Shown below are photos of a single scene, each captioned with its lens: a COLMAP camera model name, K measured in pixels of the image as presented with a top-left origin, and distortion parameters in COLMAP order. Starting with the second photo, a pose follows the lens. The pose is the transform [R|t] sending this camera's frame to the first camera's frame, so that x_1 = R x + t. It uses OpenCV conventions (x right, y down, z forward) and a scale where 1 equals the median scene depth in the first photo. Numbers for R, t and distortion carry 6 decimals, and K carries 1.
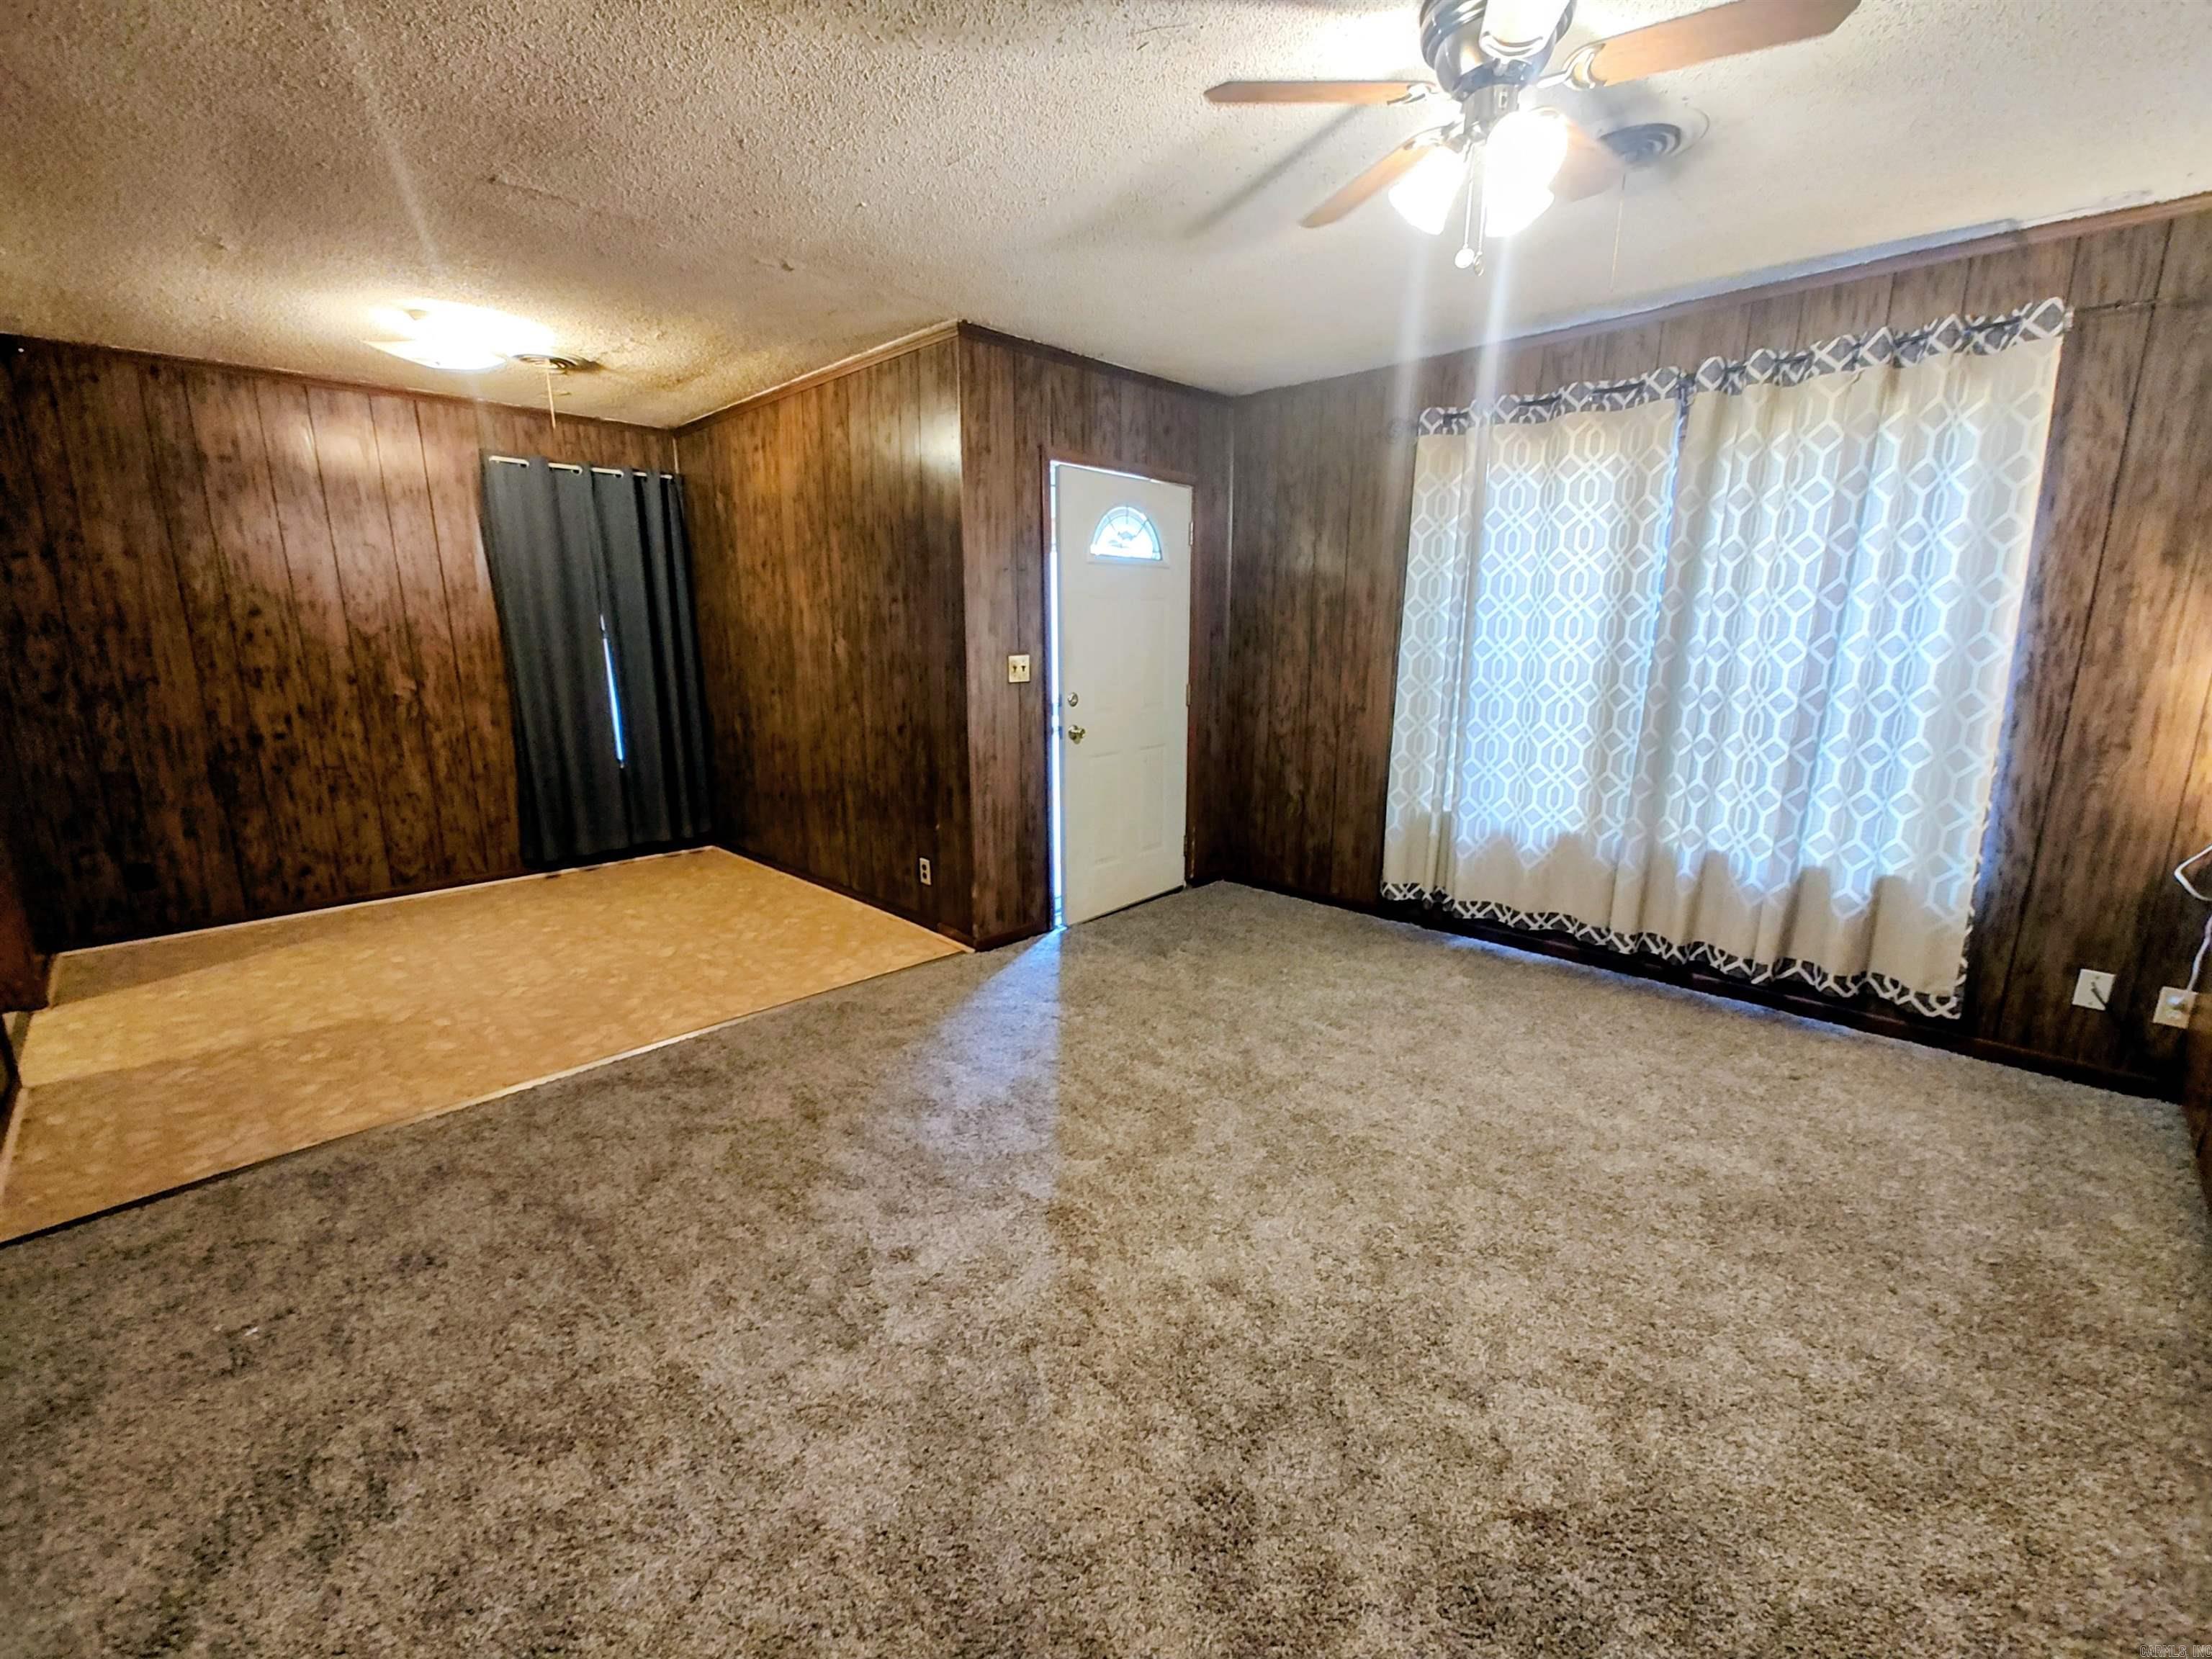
lens RADIAL K [[945.7, 0, 1096.2], [0, 945.7, 839.4], [0, 0, 1]] dist [0.013820, -0.000680]
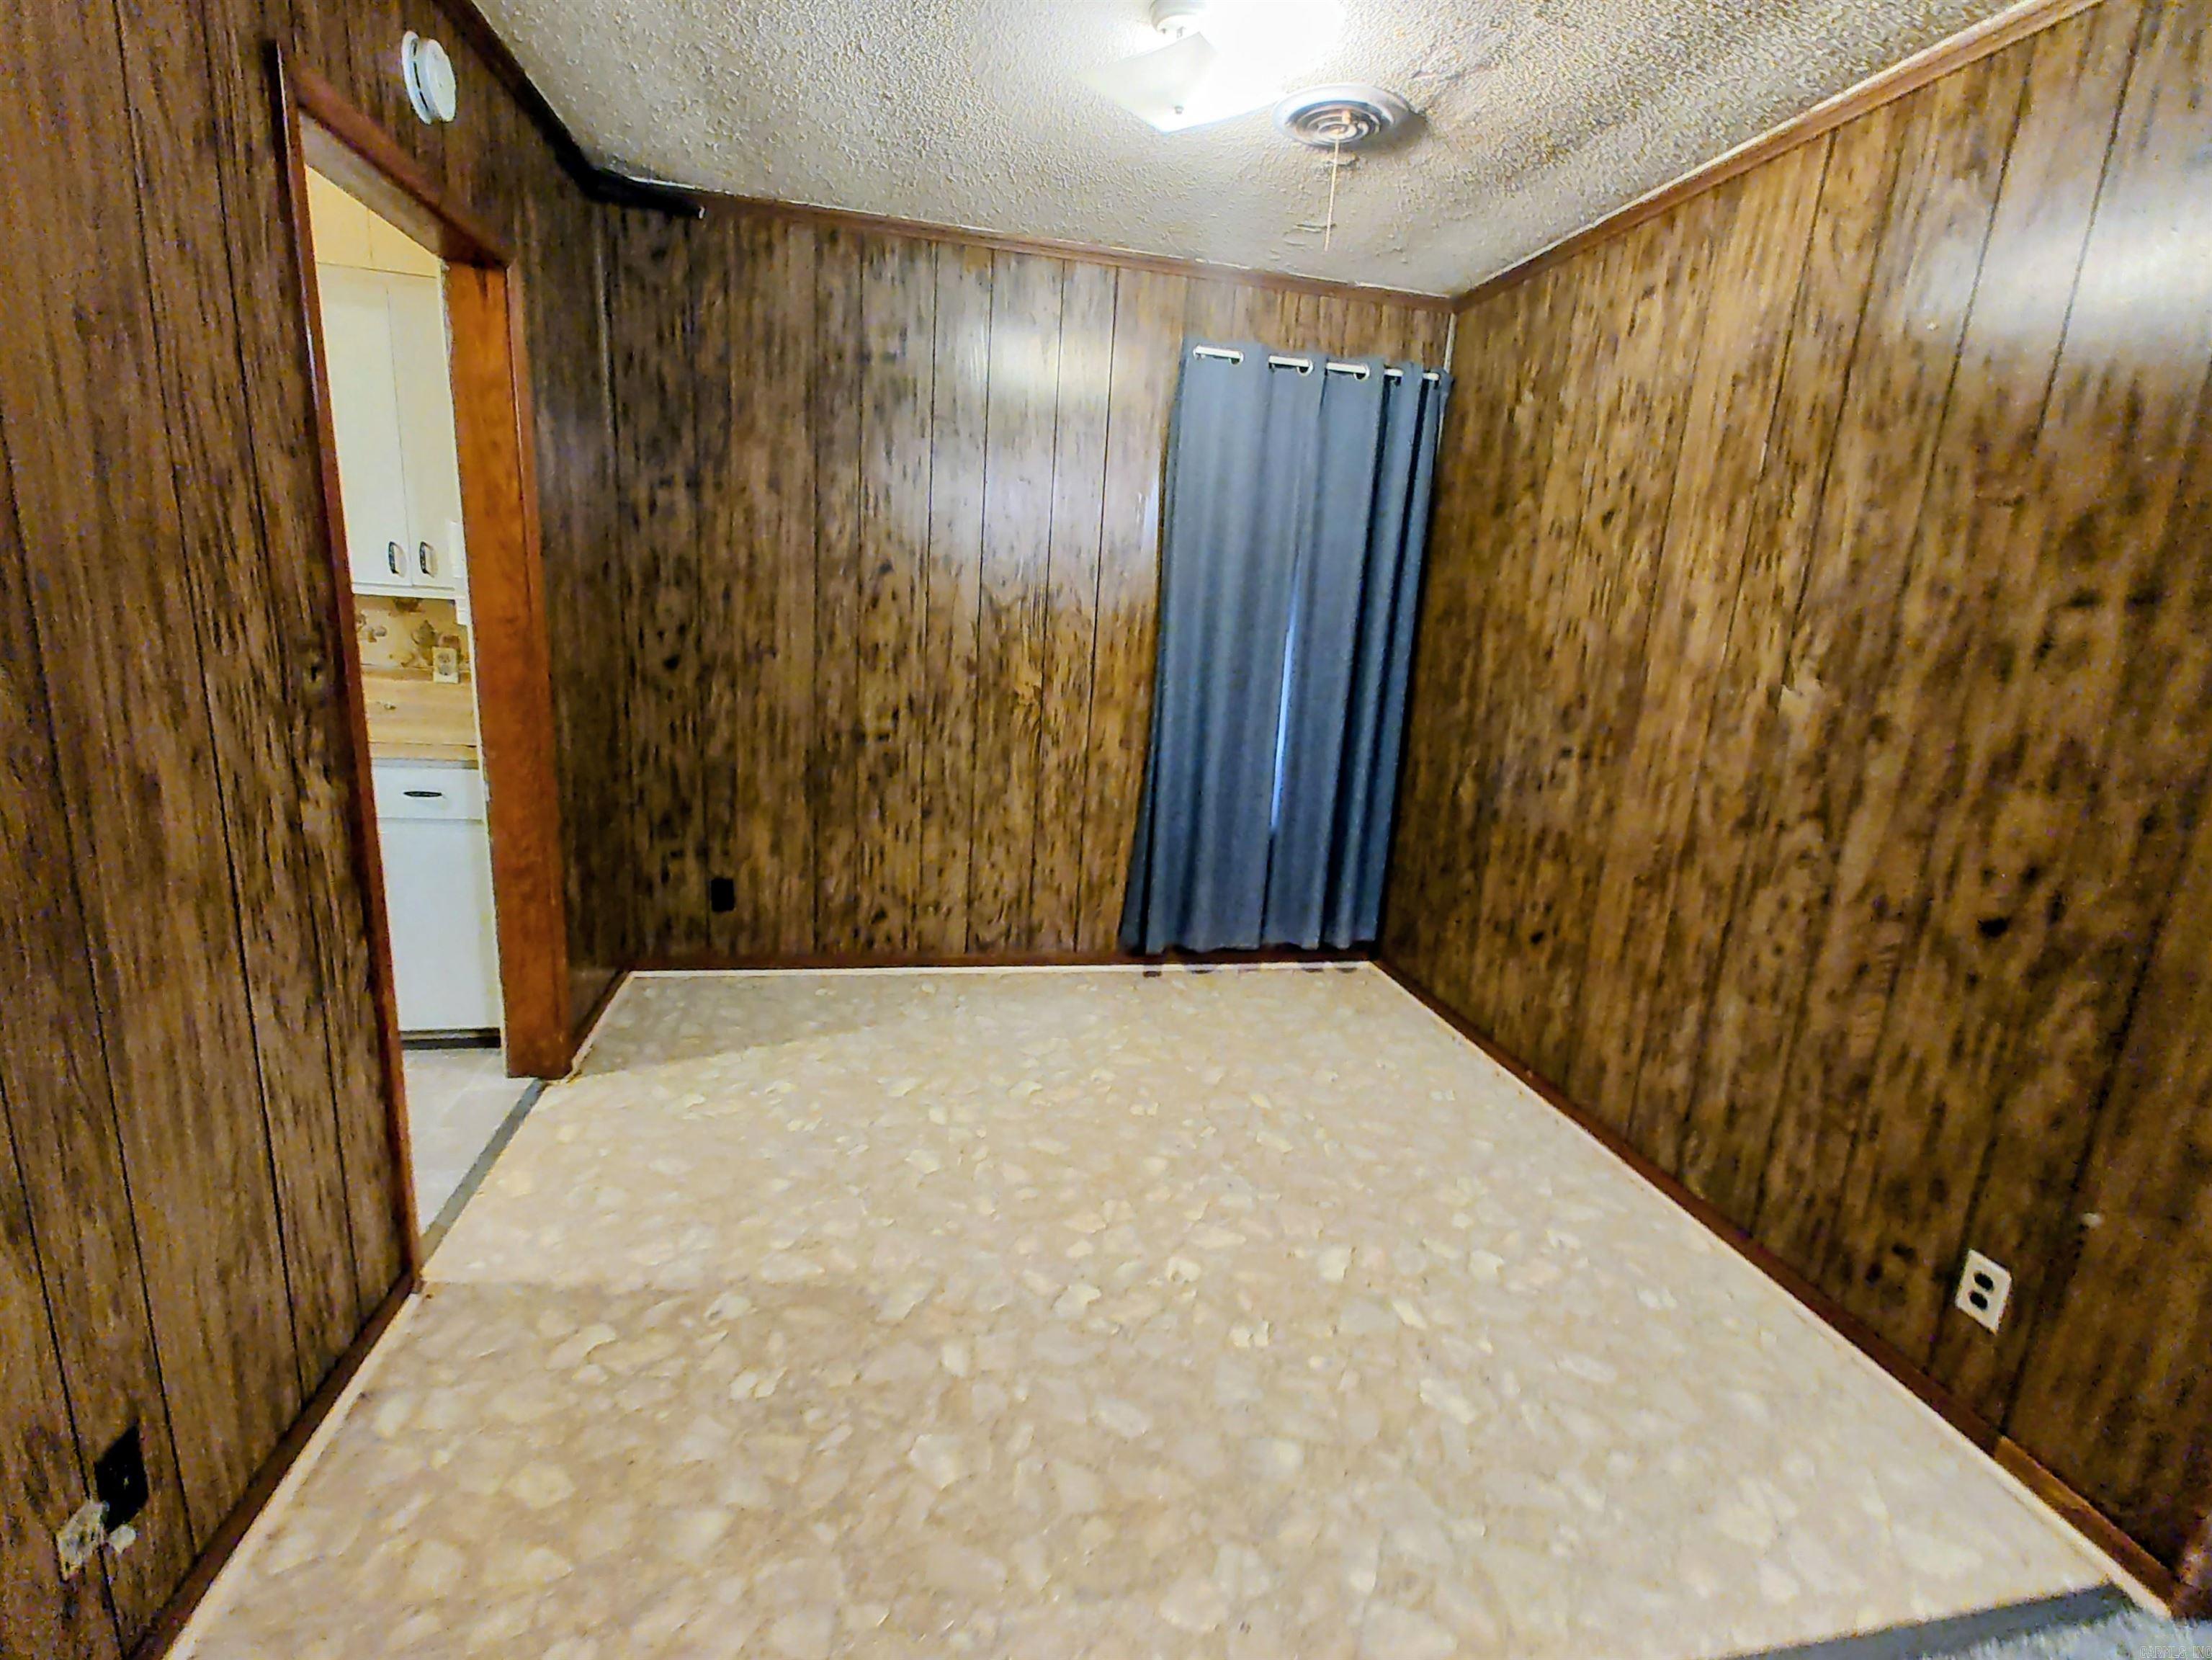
lens RADIAL K [[945.9, 0, 1096.2], [0, 945.9, 839.9], [0, 0, 1]] dist [0.013820, -0.000680]
pose [[0.836268, 0.191976, -0.513617, -0.309154], [-0.182119, 0.980777, 0.070062, -0.107445], [0.517194, 0.034949, 0.855155, 0.442202]]
